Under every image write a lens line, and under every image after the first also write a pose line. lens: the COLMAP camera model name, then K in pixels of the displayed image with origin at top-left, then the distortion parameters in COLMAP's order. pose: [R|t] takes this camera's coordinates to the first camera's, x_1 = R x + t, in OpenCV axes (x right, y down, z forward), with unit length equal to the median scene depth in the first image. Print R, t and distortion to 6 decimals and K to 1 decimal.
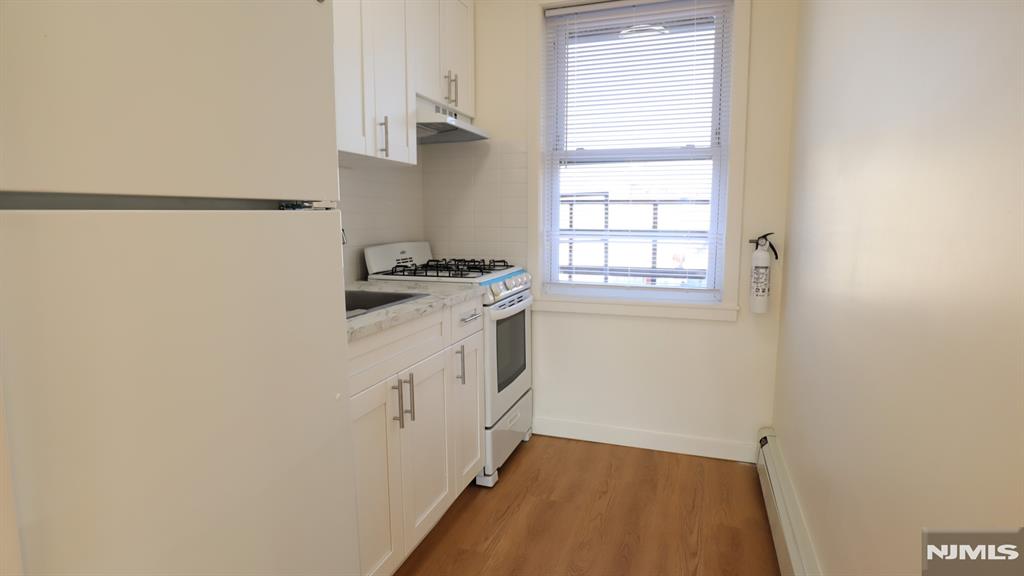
lens RADIAL K [[532.1, 0, 508.0], [0, 532.1, 284.9], [0, 0, 1]] dist [-0.003819, -0.000335]
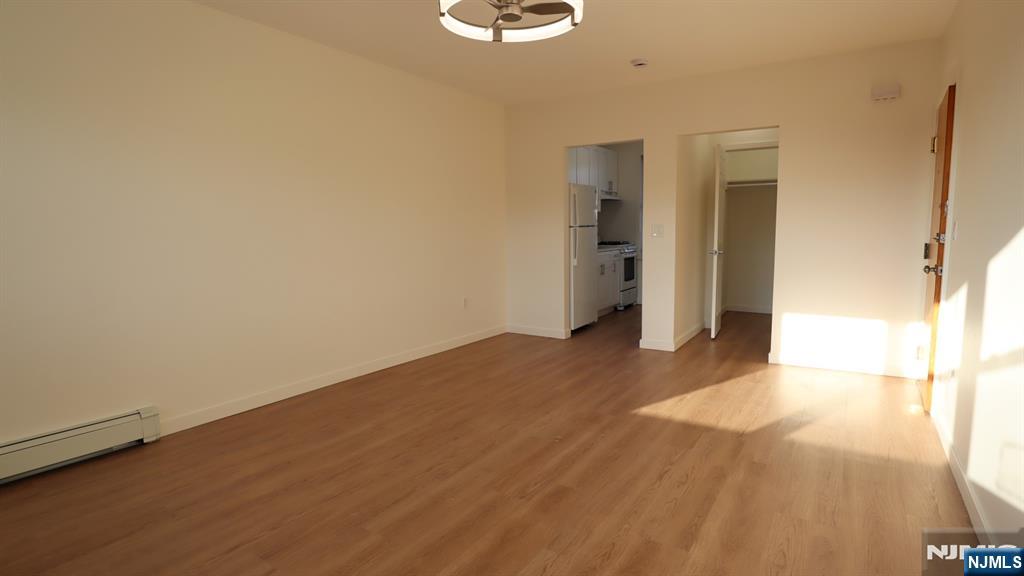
lens RADIAL K [[532.1, 0, 508.0], [0, 532.1, 284.9], [0, 0, 1]] dist [-0.003819, -0.000335]
pose [[0.971824, 0.014993, -0.235230, 0.051963], [-0.019694, 0.999650, -0.017648, 0.281942], [0.234883, 0.021783, 0.971780, -2.204898]]
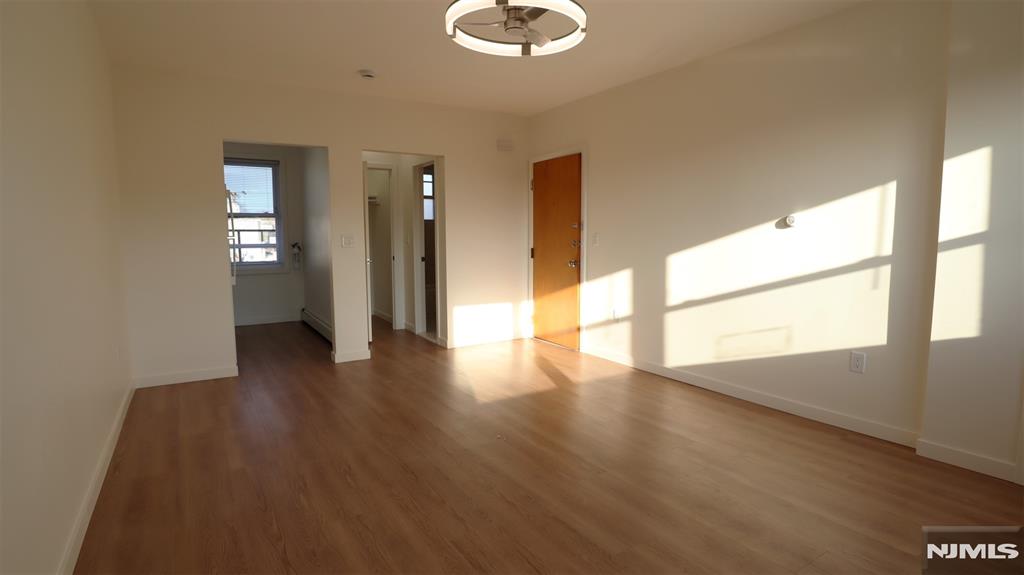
lens RADIAL K [[532.1, 0, 508.0], [0, 532.1, 284.4], [0, 0, 1]] dist [-0.003819, -0.000335]
pose [[0.630601, -0.080084, 0.771964, -1.104784], [0.107499, 0.994087, 0.015313, 0.221424], [-0.768626, 0.073329, 0.635482, -1.828148]]
